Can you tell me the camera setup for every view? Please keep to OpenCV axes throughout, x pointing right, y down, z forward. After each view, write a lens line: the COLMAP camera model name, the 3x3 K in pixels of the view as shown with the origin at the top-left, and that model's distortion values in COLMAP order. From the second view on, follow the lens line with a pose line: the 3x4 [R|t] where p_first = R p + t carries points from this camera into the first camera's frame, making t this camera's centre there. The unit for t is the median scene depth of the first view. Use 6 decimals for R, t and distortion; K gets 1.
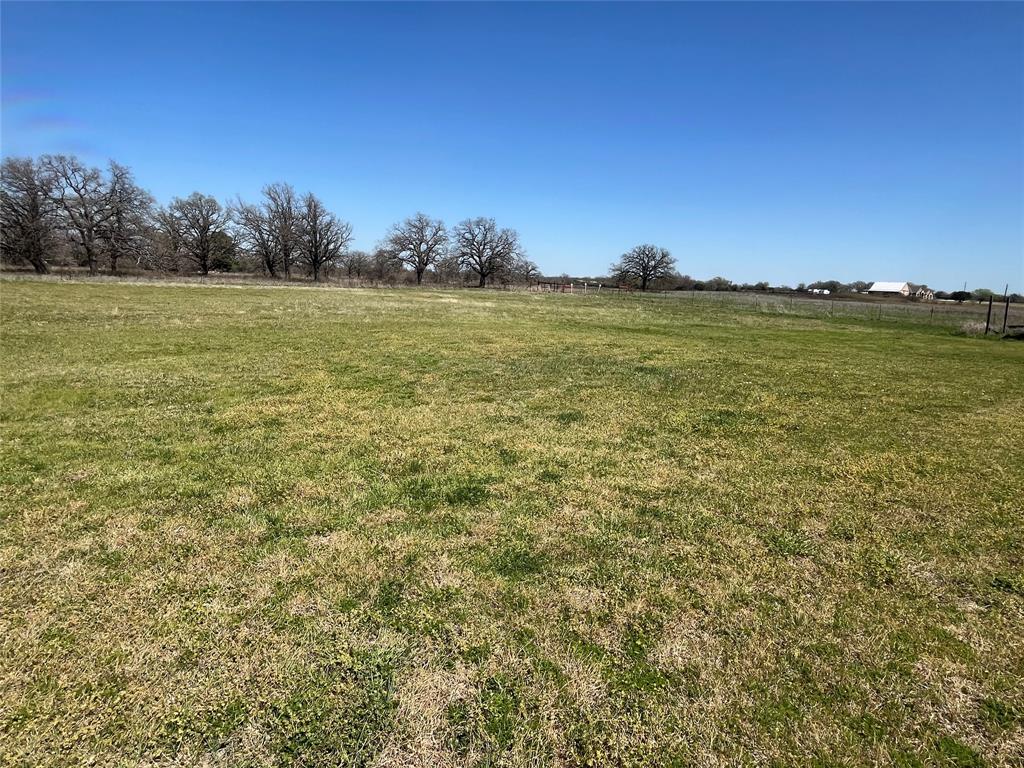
lens RADIAL K [[548.7, 0, 512.7], [0, 548.7, 382.4], [0, 0, 1]] dist [0.002557, -0.000451]
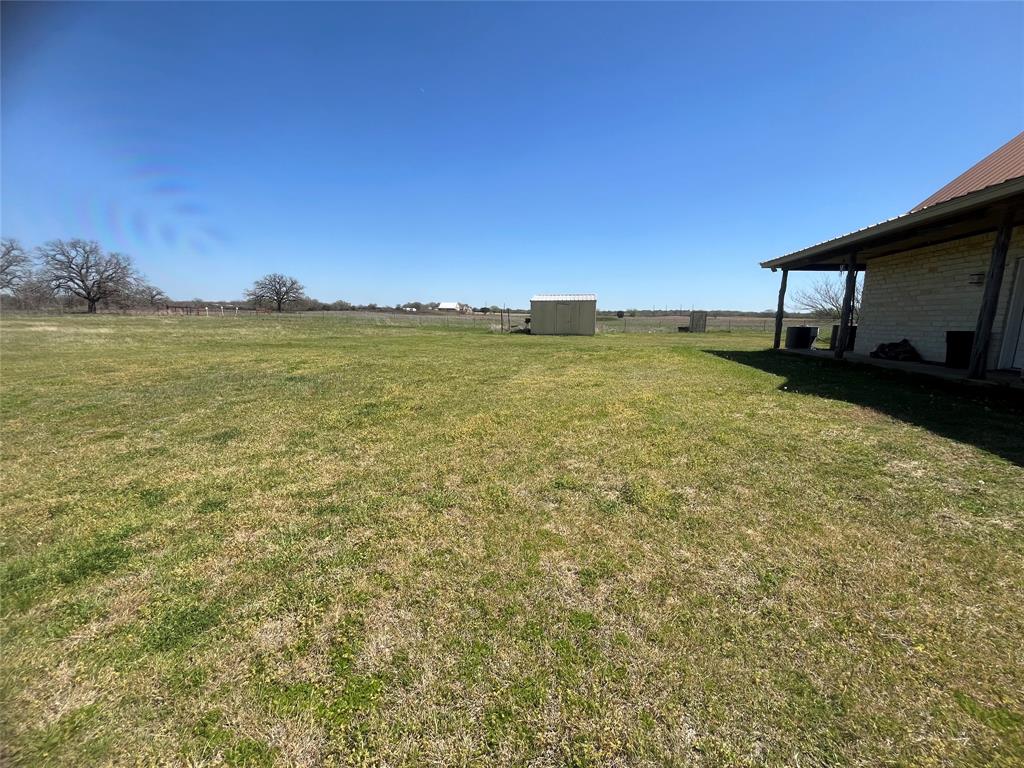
lens RADIAL K [[410.1, 0, 502.6], [0, 410.1, 381.4], [0, 0, 1]] dist [-0.001697, -0.000461]
pose [[0.749042, -0.136436, 0.648322, 0.011995], [0.132656, 0.989635, 0.054998, -0.014479], [-0.649106, 0.044808, 0.759377, 0.101272]]
